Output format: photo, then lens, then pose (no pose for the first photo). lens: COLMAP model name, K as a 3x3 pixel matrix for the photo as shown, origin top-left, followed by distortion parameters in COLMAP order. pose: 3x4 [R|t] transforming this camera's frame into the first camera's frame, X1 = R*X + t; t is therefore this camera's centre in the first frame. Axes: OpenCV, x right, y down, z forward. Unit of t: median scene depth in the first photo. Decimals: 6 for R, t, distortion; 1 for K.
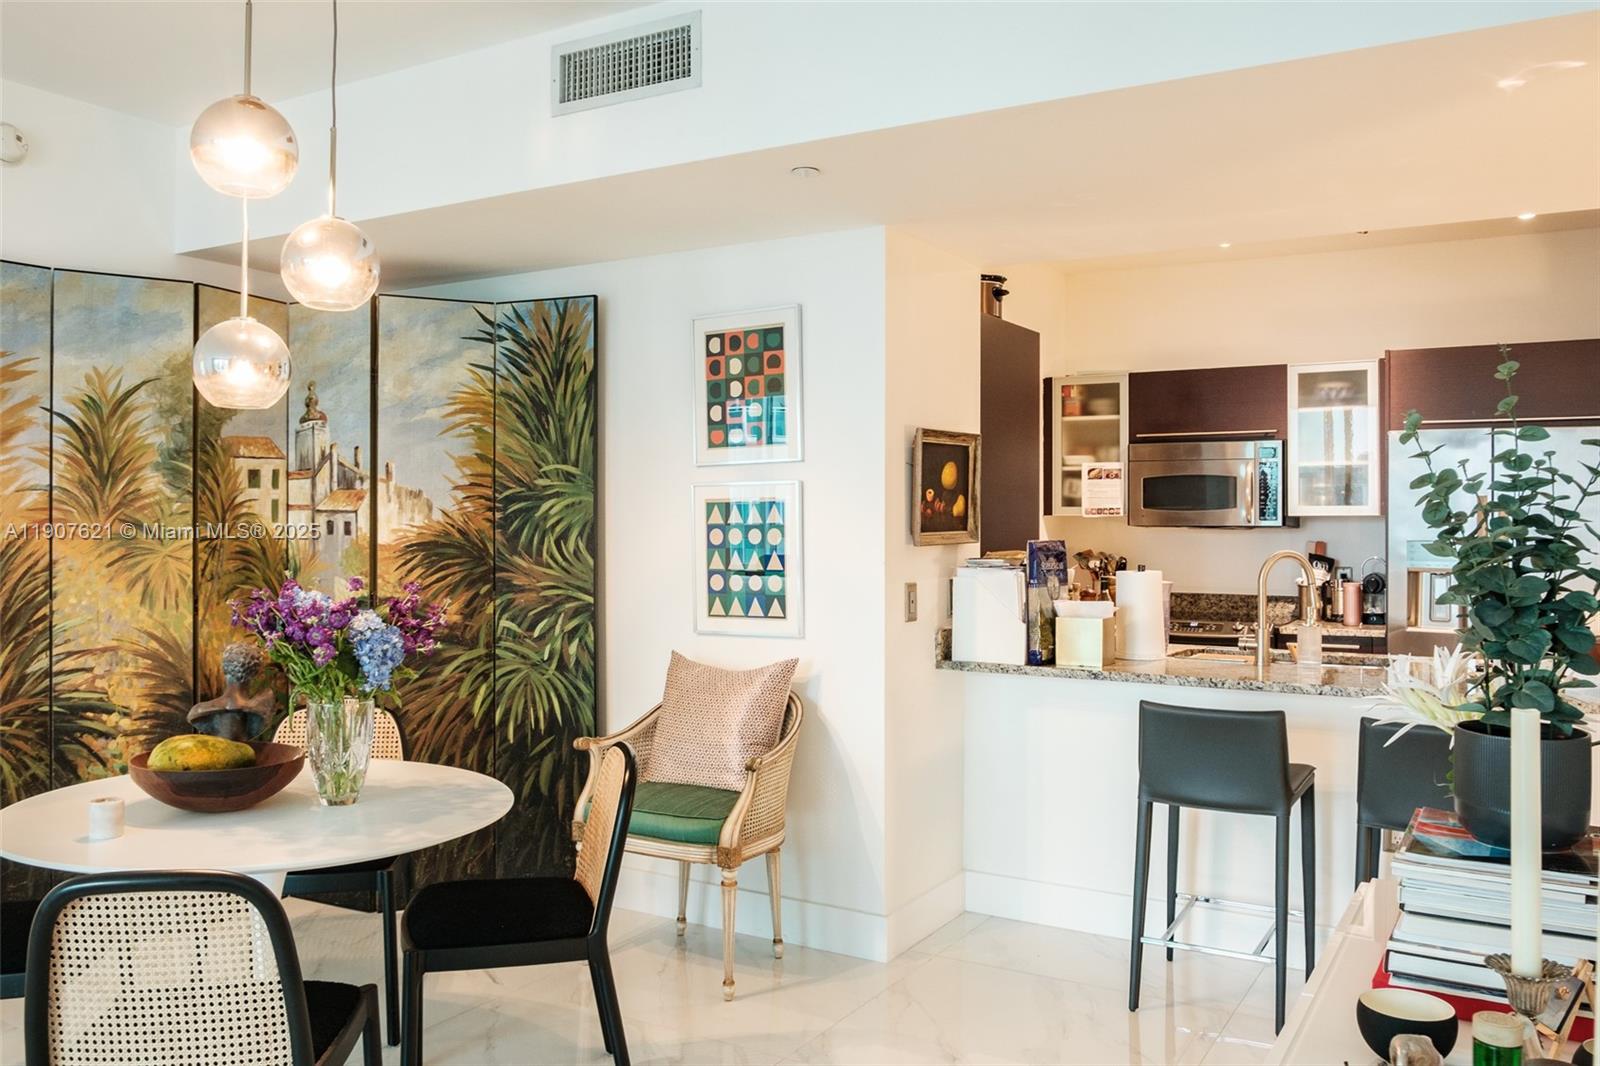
lens RADIAL K [[1281.7, 0, 800.1], [0, 1281.7, 512.5], [0, 0, 1]] dist [-0.057513, 0.073108]
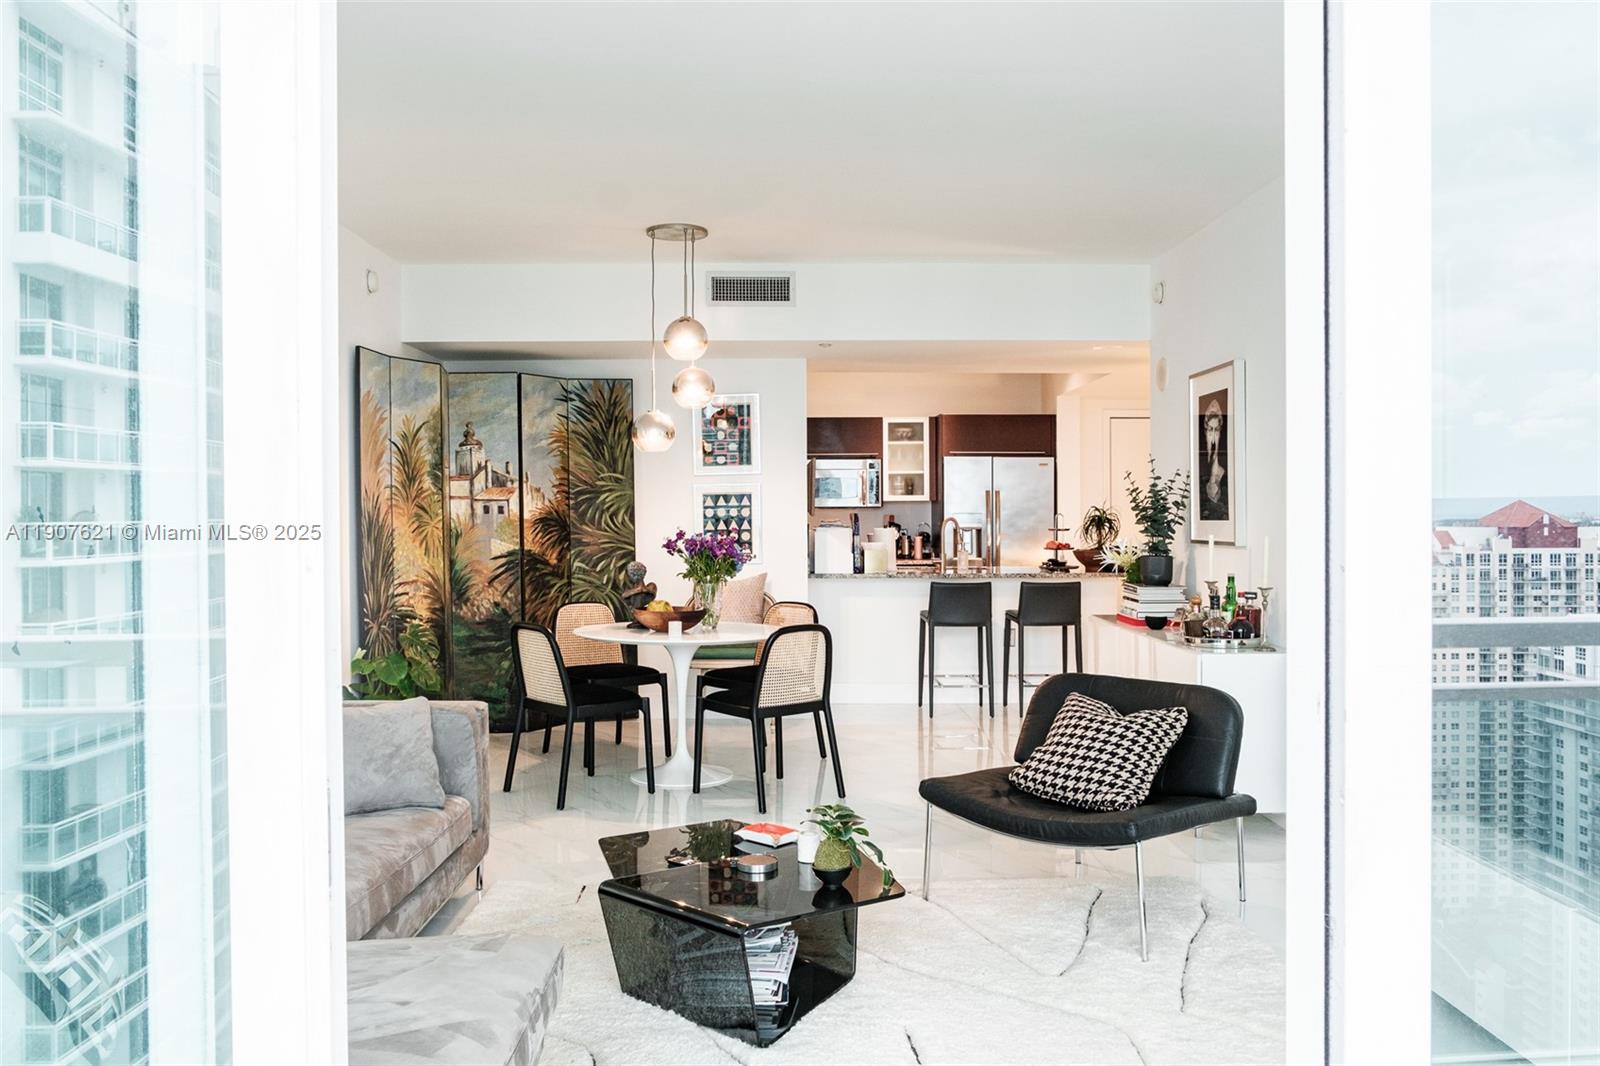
lens RADIAL K [[1263.1, 0, 801.5], [0, 1263.1, 518.0], [0, 0, 1]] dist [-0.047720, 0.054527]
pose [[0.850738, -0.010755, 0.525479, -0.906302], [0.003935, 0.999893, 0.014095, 0.001131], [-0.525575, -0.009923, 0.850690, -0.644124]]
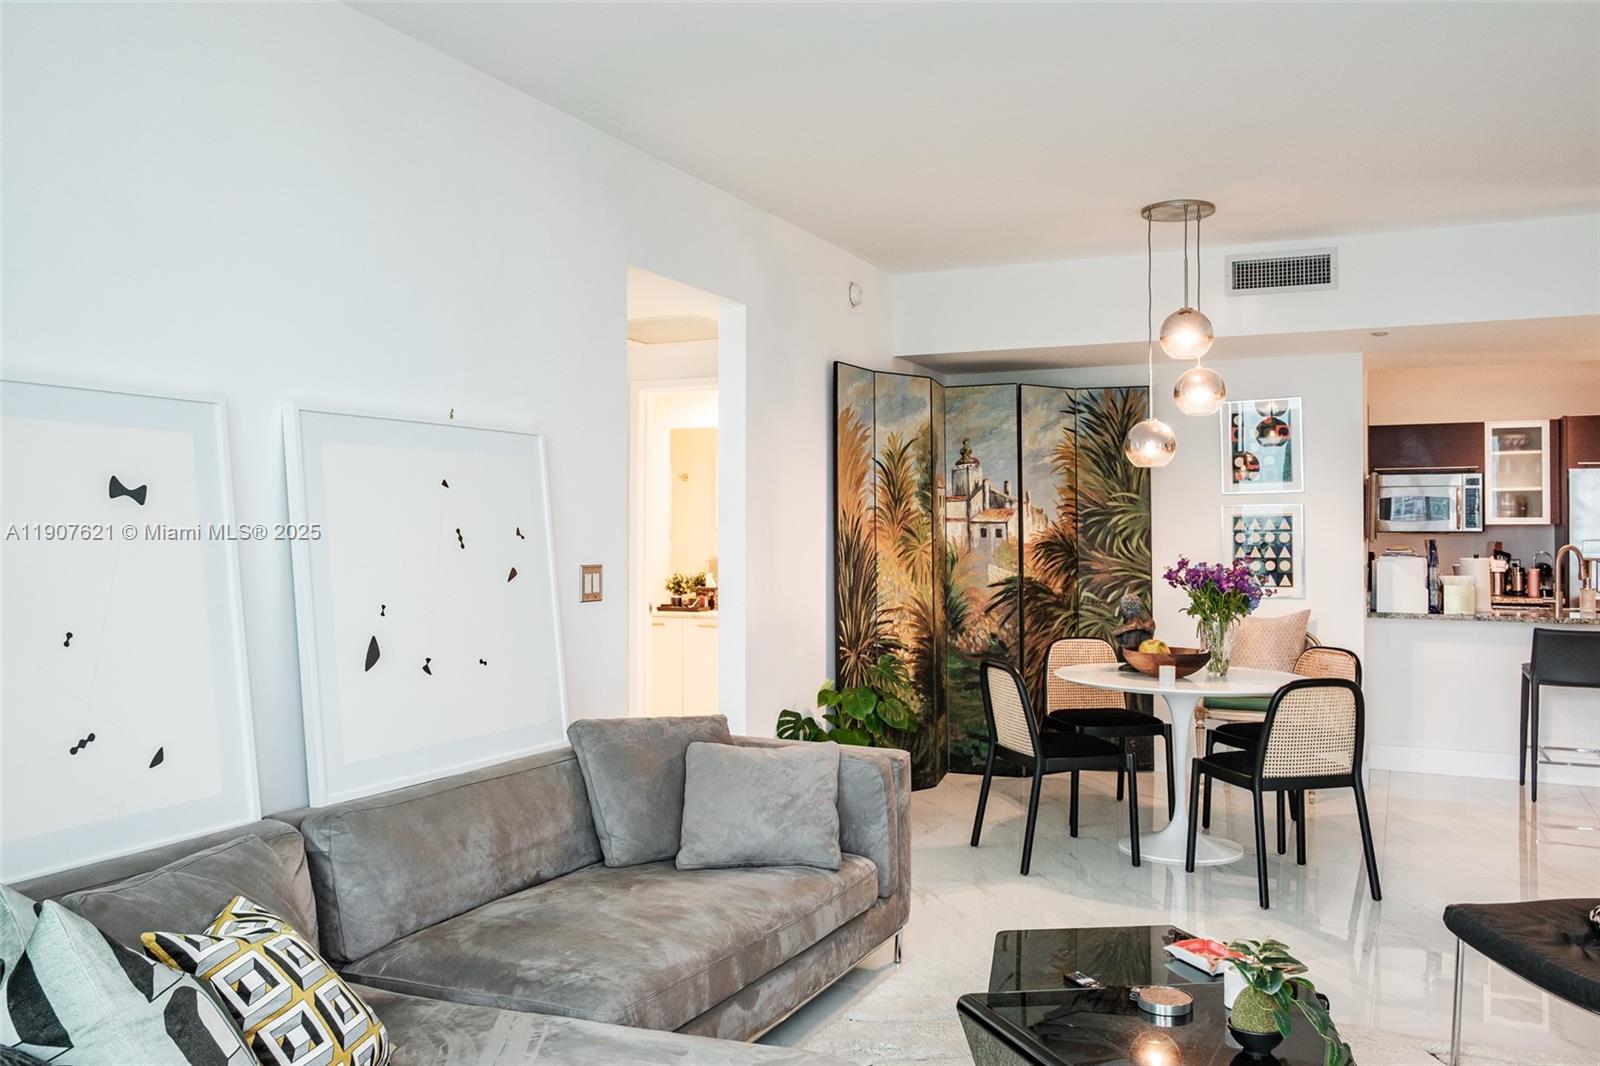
lens RADIAL K [[1289.8, 0, 796.6], [0, 1289.8, 521.1], [0, 0, 1]] dist [-0.061337, 0.073223]
pose [[0.995864, -0.001212, 0.090845, -0.754078], [0.001388, 0.999997, -0.001882, 0.000063], [-0.090843, 0.002000, 0.995863, -0.556279]]
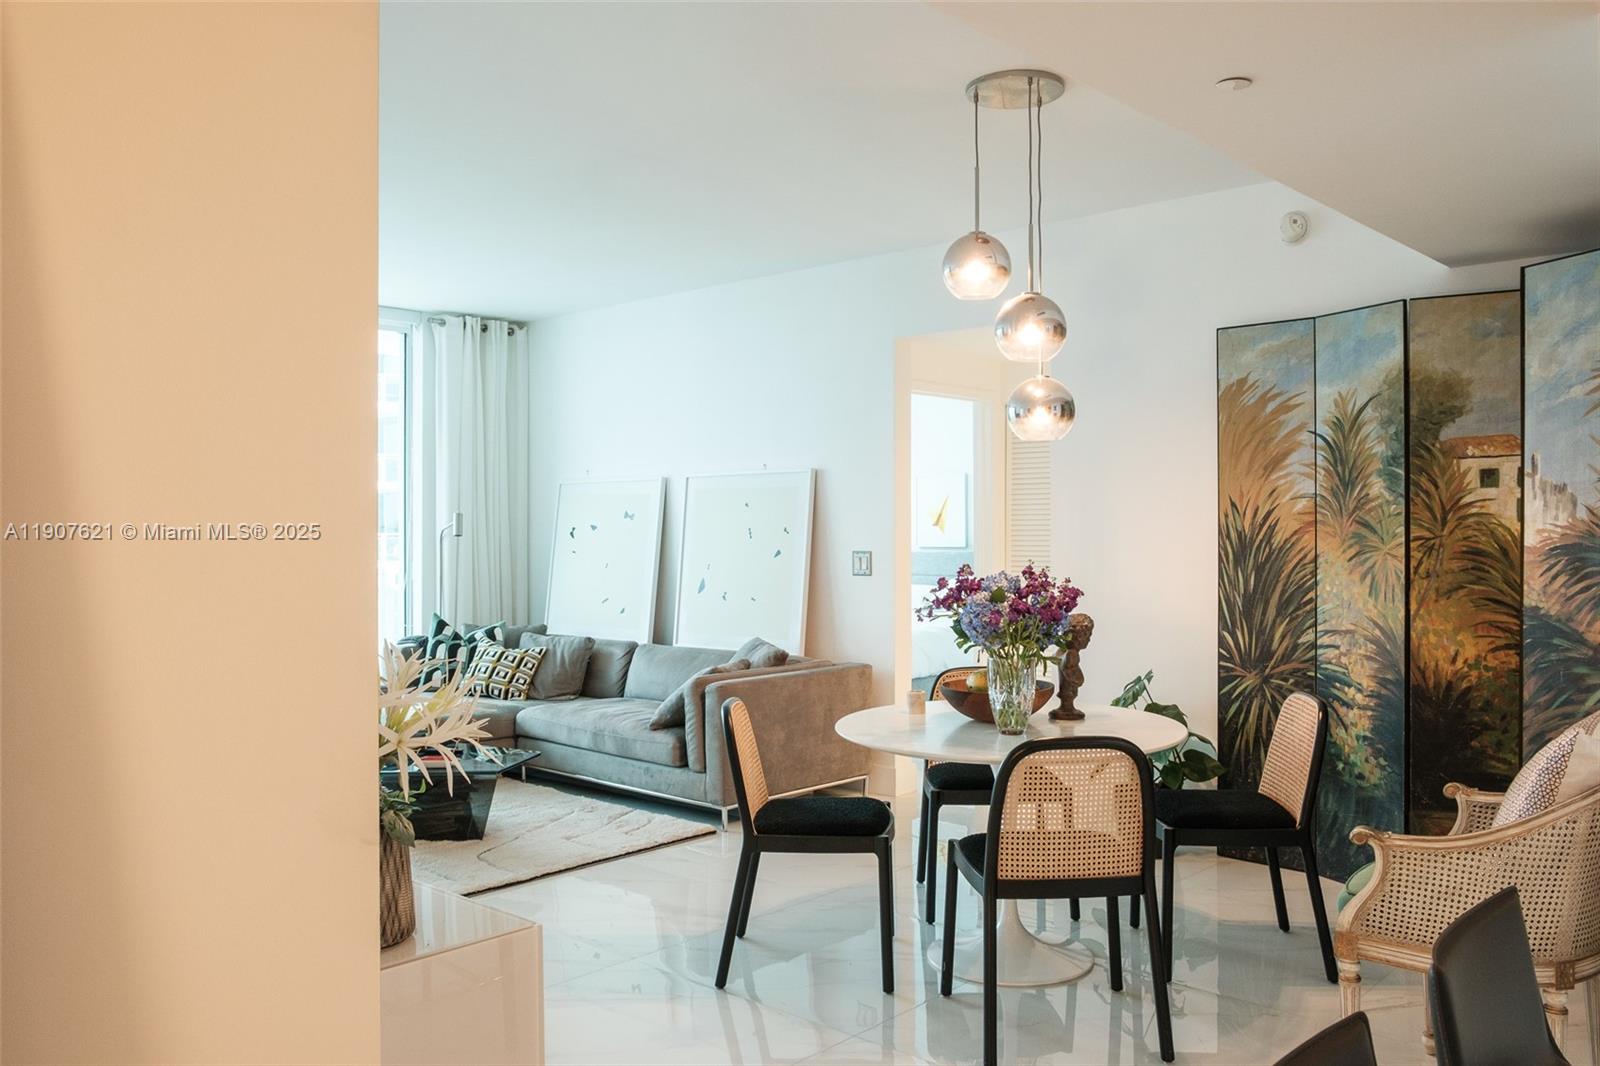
lens RADIAL K [[1263.1, 0, 801.5], [0, 1263.1, 518.0], [0, 0, 1]] dist [-0.047720, 0.054527]
pose [[-0.202794, -0.007502, -0.979193, 0.633623], [0.012913, 0.999863, -0.010335, 0.007702], [0.979136, -0.014740, -0.202669, 0.680791]]
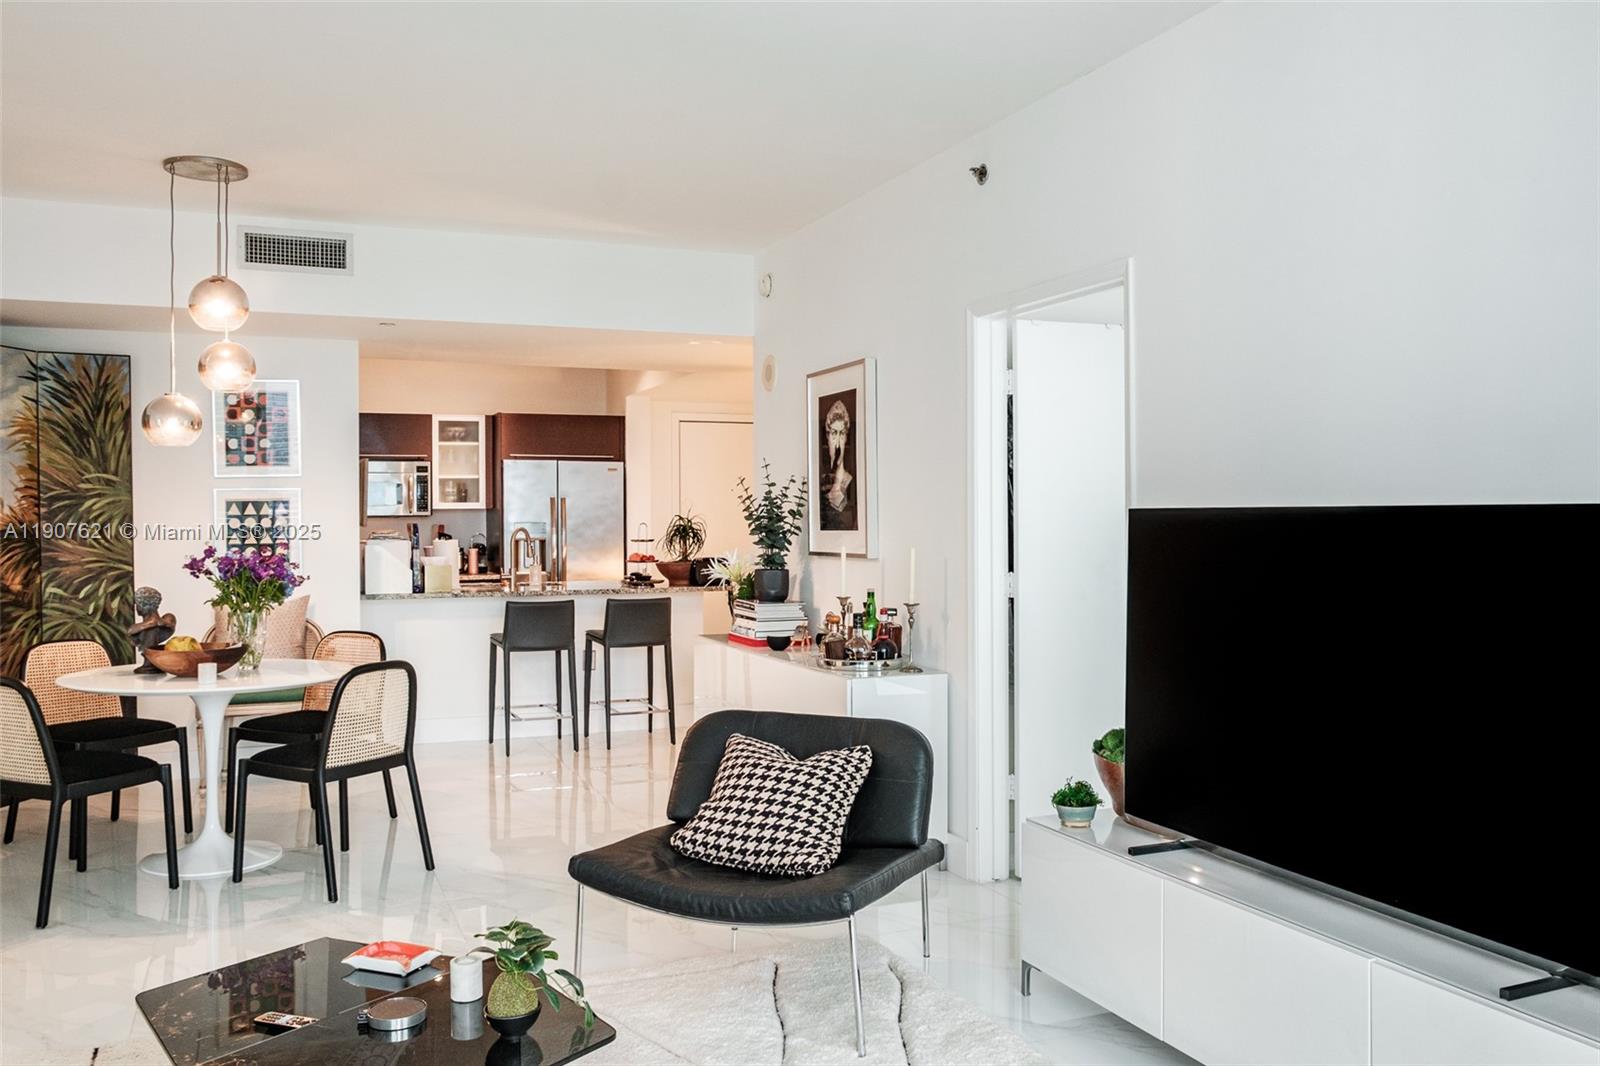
lens RADIAL K [[1281.7, 0, 800.1], [0, 1281.7, 512.5], [0, 0, 1]] dist [-0.057513, 0.073108]
pose [[0.595368, -0.005250, 0.803436, -0.869465], [0.002171, 0.999986, 0.004926, -0.000119], [-0.803450, -0.001189, 0.595371, -0.454383]]
